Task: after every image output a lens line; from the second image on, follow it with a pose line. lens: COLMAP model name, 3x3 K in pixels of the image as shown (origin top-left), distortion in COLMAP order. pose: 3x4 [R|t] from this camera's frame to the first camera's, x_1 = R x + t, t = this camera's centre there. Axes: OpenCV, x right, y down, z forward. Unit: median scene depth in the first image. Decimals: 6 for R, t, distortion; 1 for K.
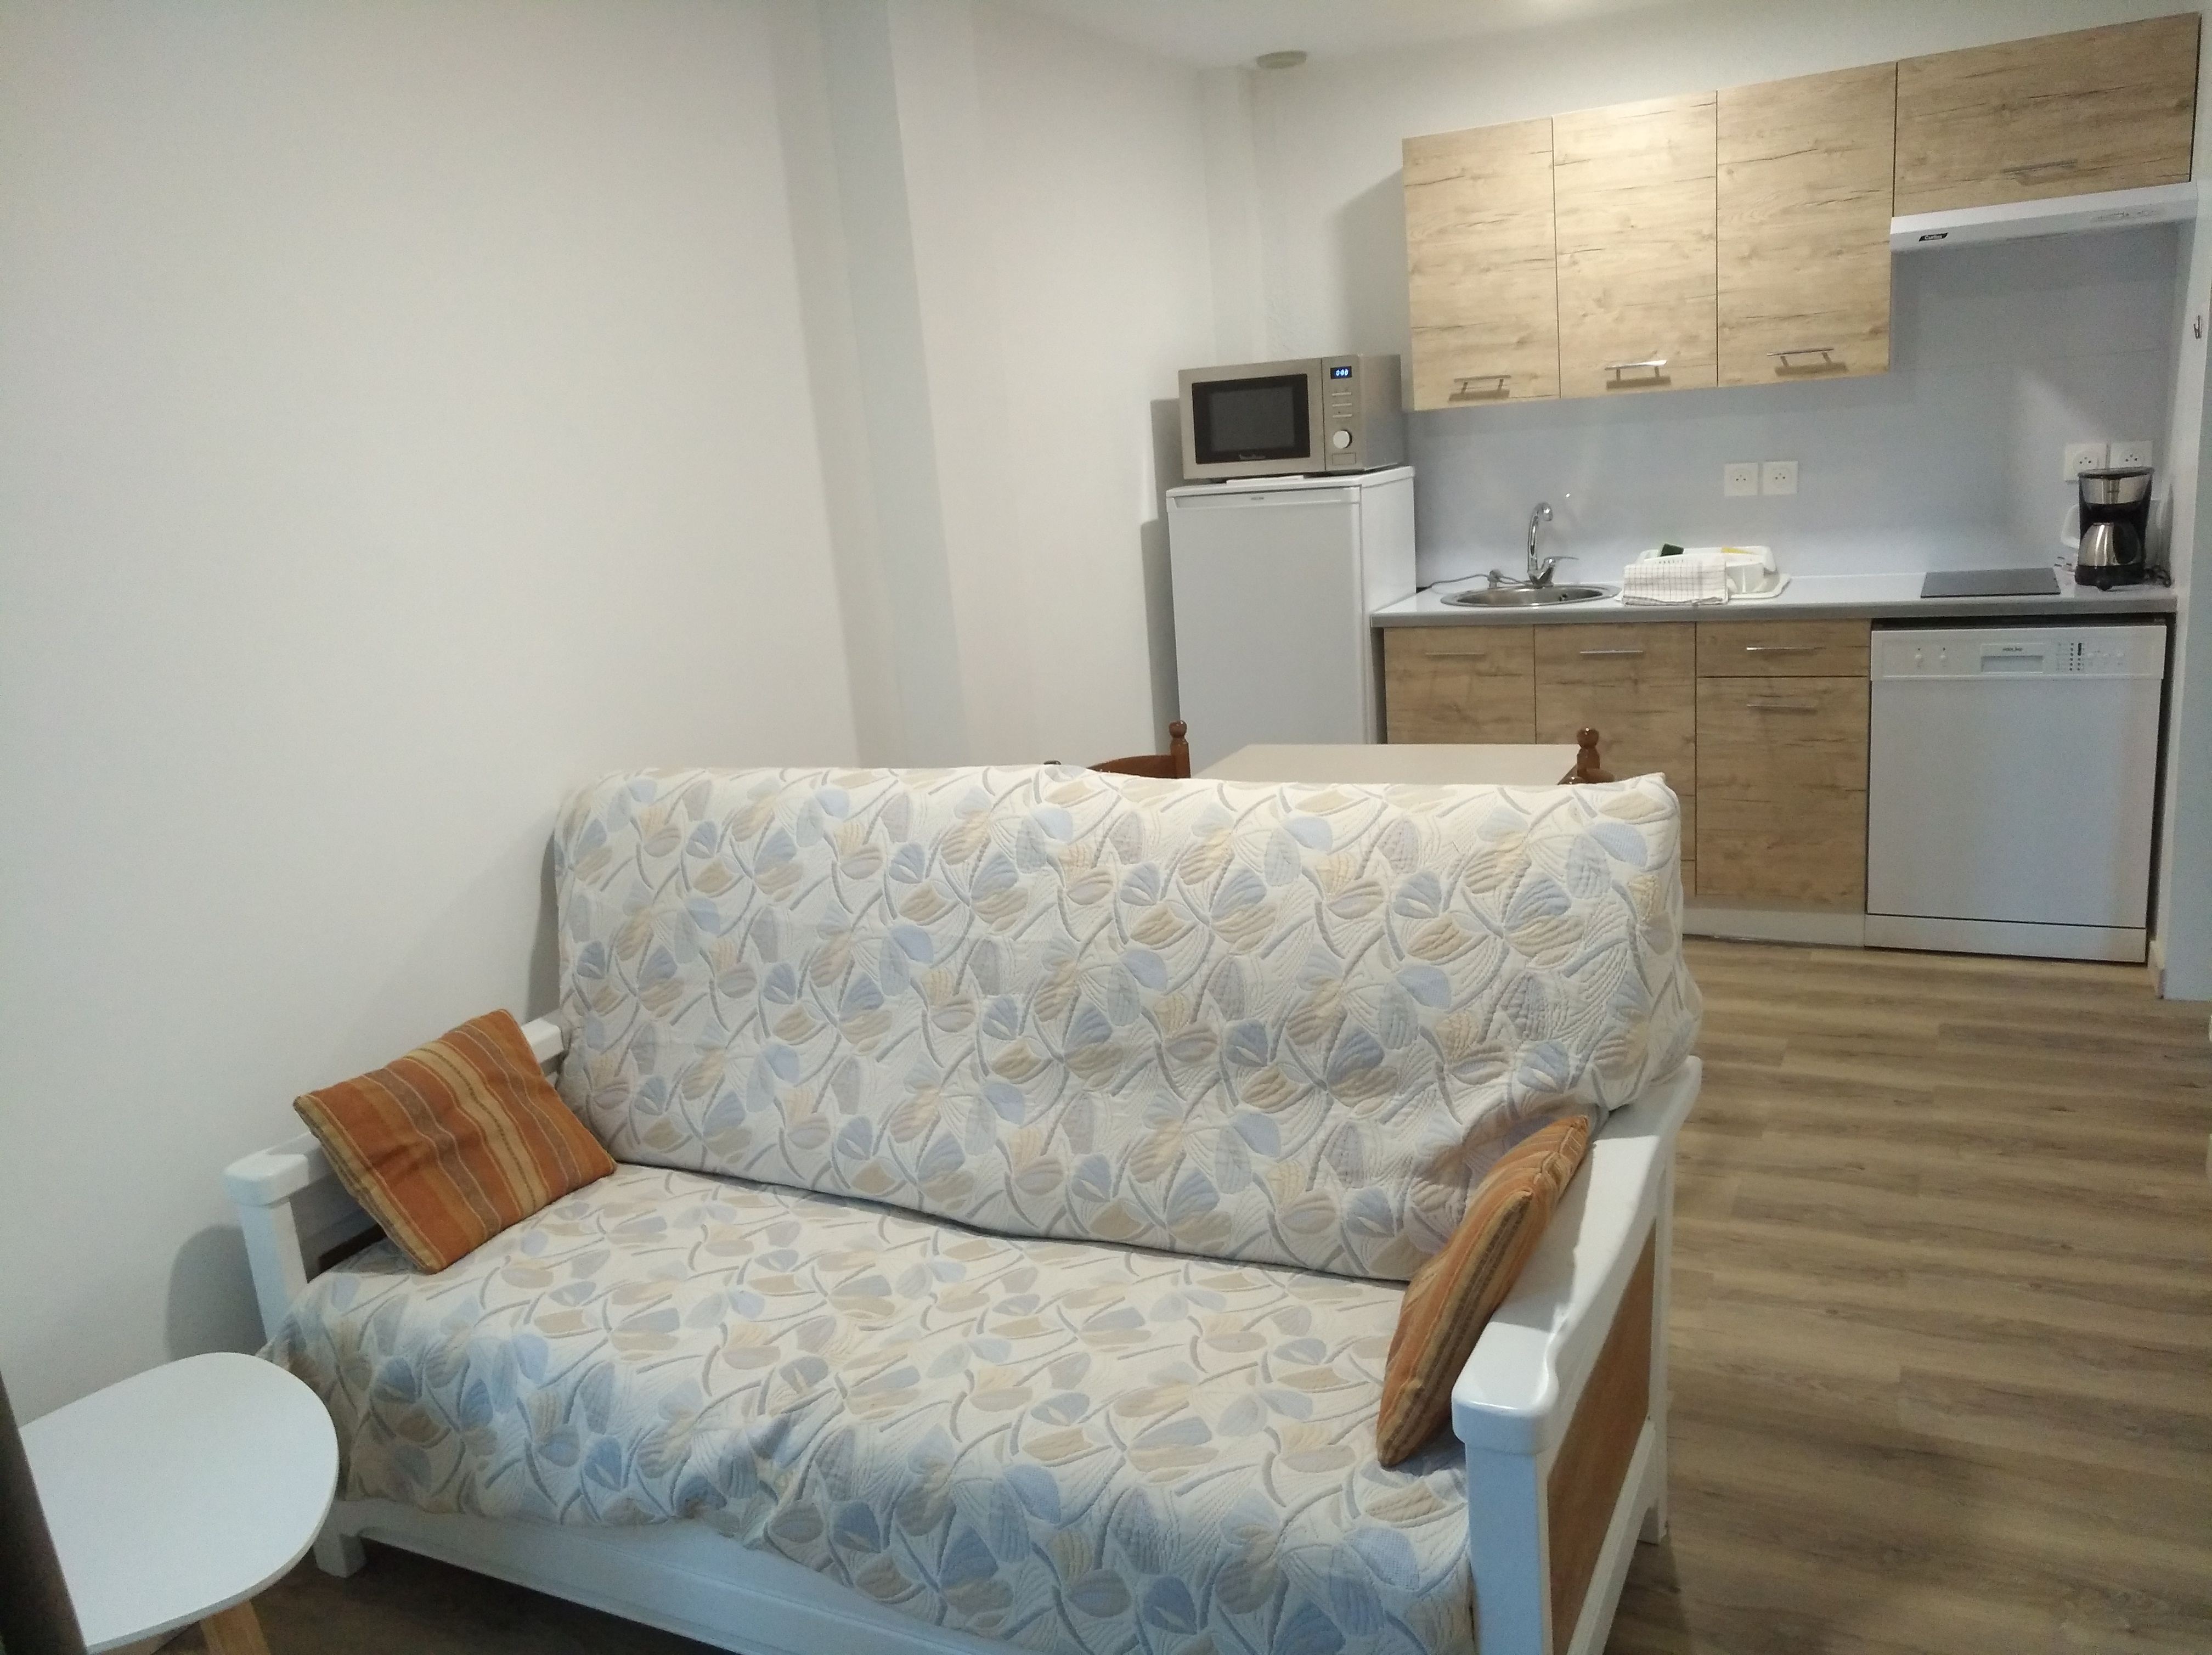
lens RADIAL K [[1732.7, 0, 1106.0], [0, 1732.7, 827.5], [0, 0, 1]] dist [-0.050082, 0.145990]
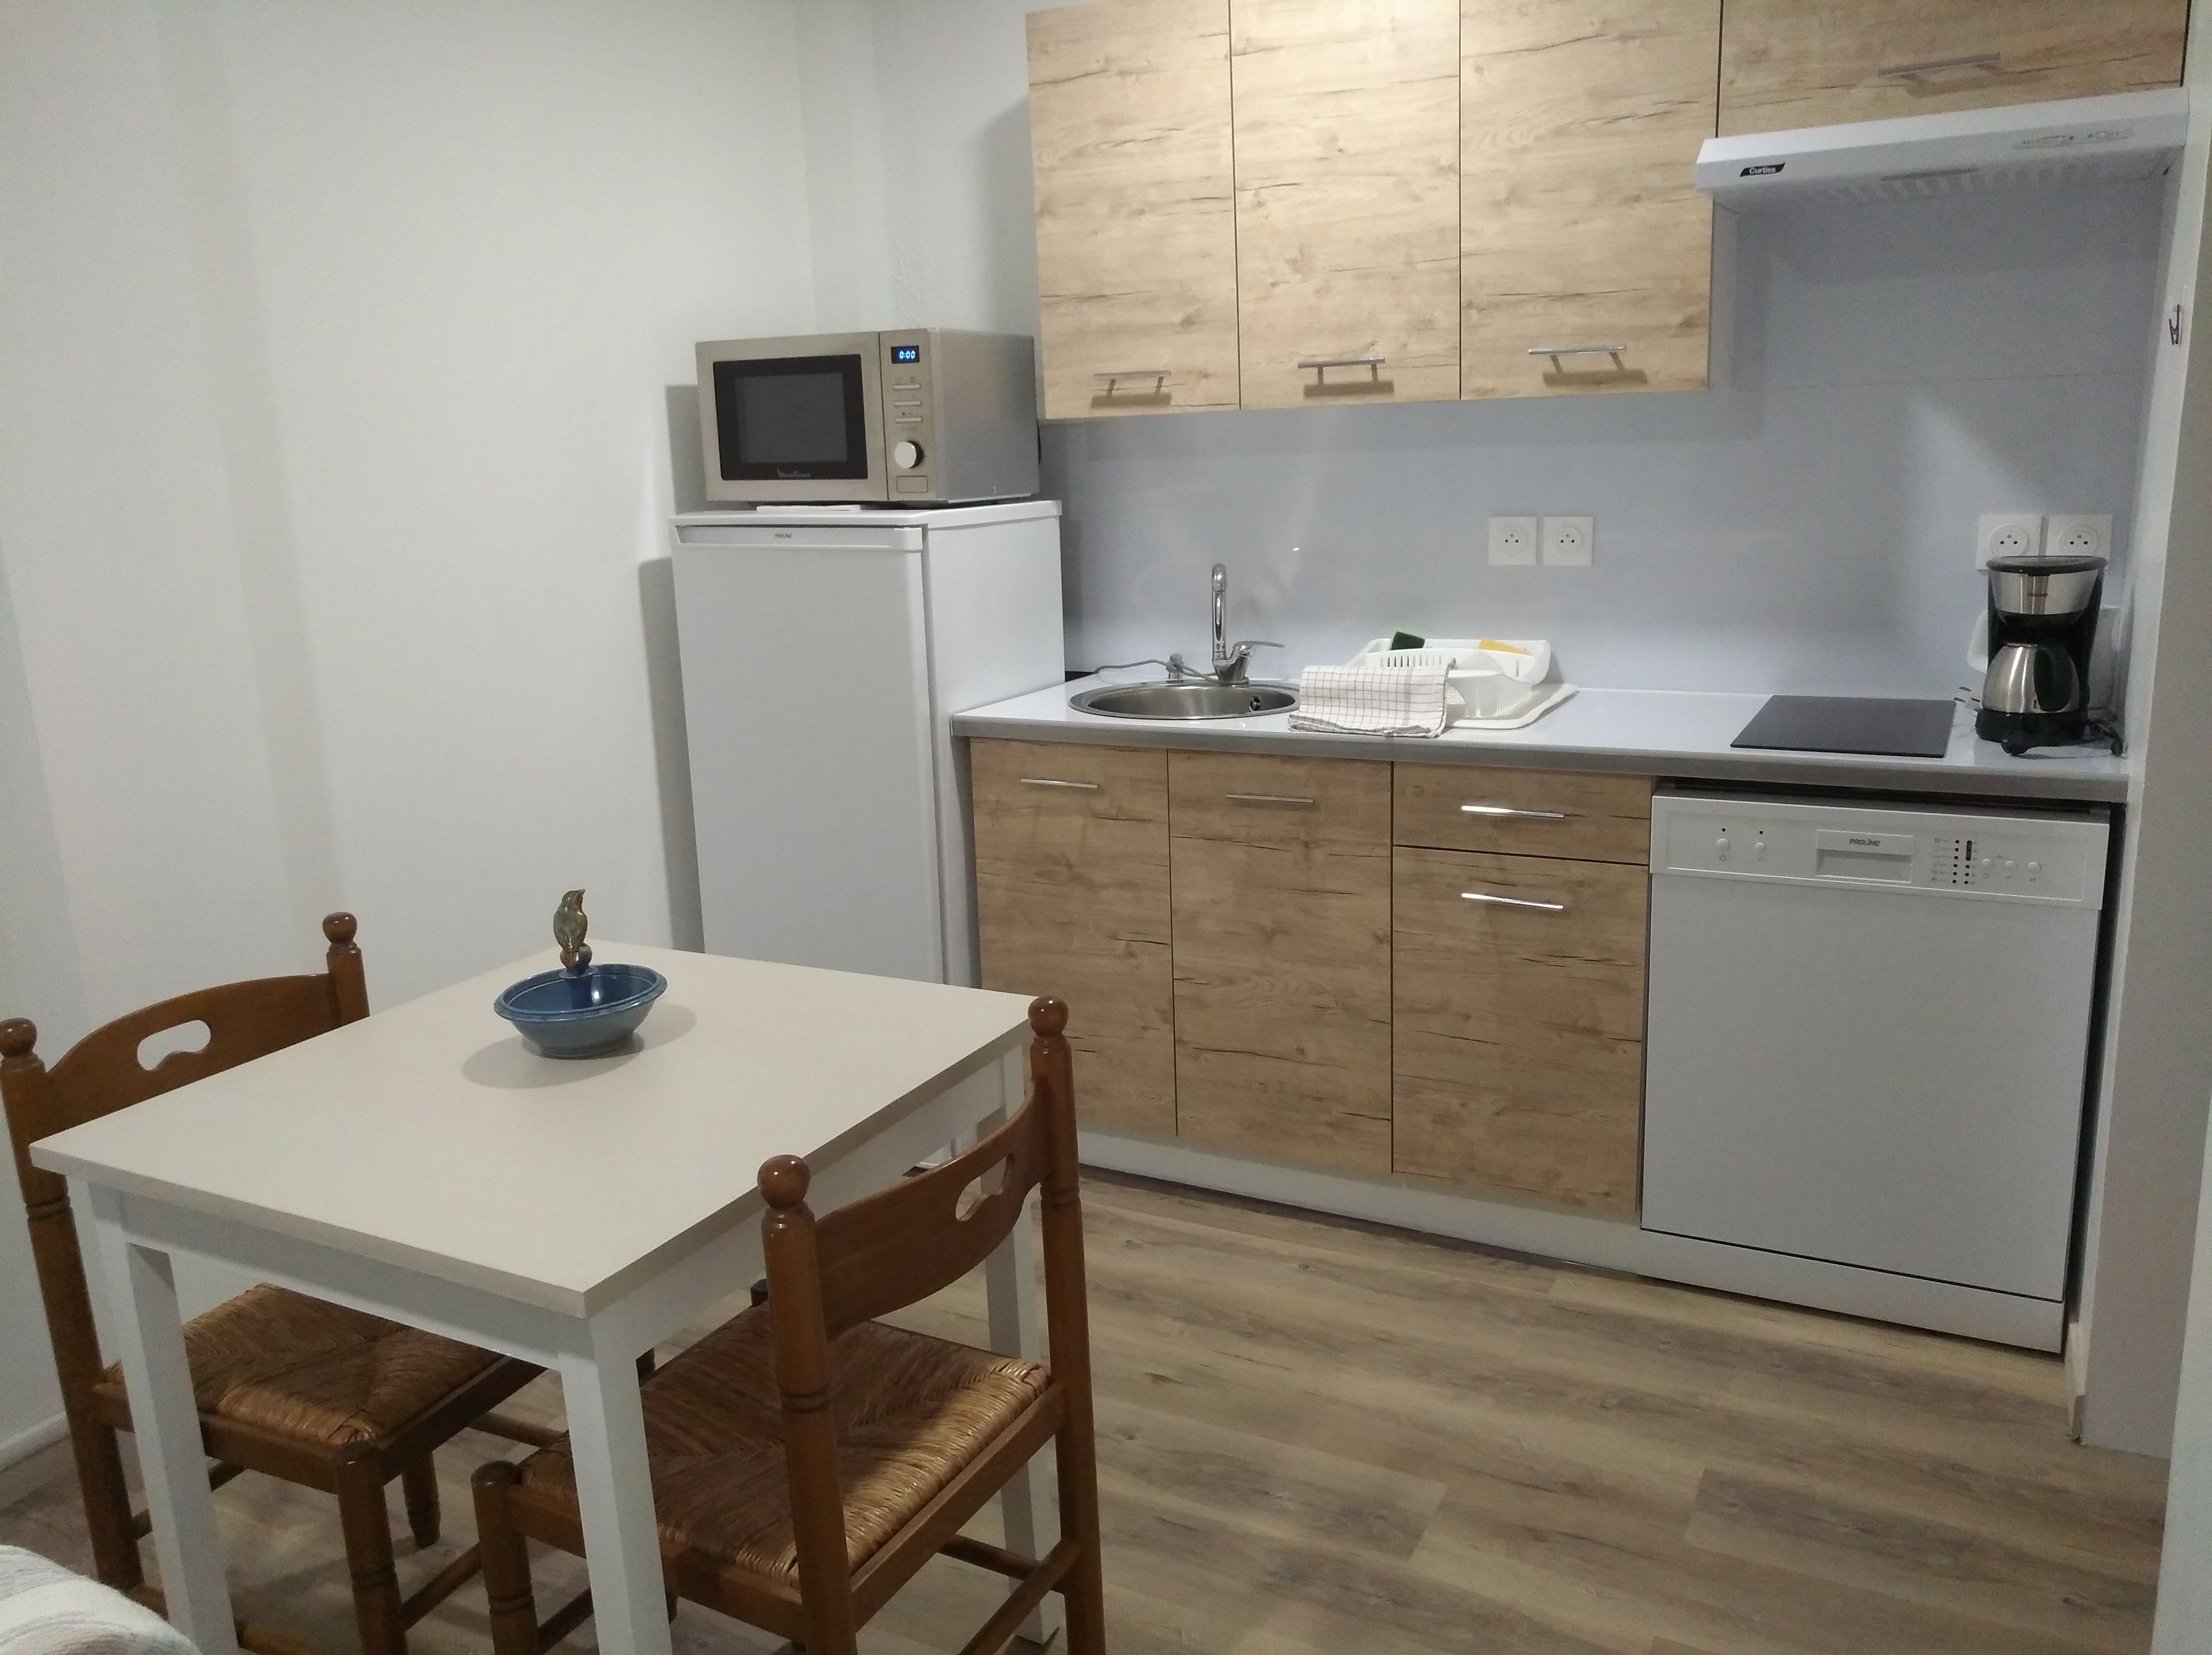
lens RADIAL K [[1732.7, 0, 1106.0], [0, 1732.7, 827.5], [0, 0, 1]] dist [-0.050082, 0.145990]
pose [[0.998640, 0.049349, -0.016840, 0.241374], [-0.049514, 0.998728, -0.009513, -0.081051], [0.016349, 0.010334, 0.999813, 0.347596]]
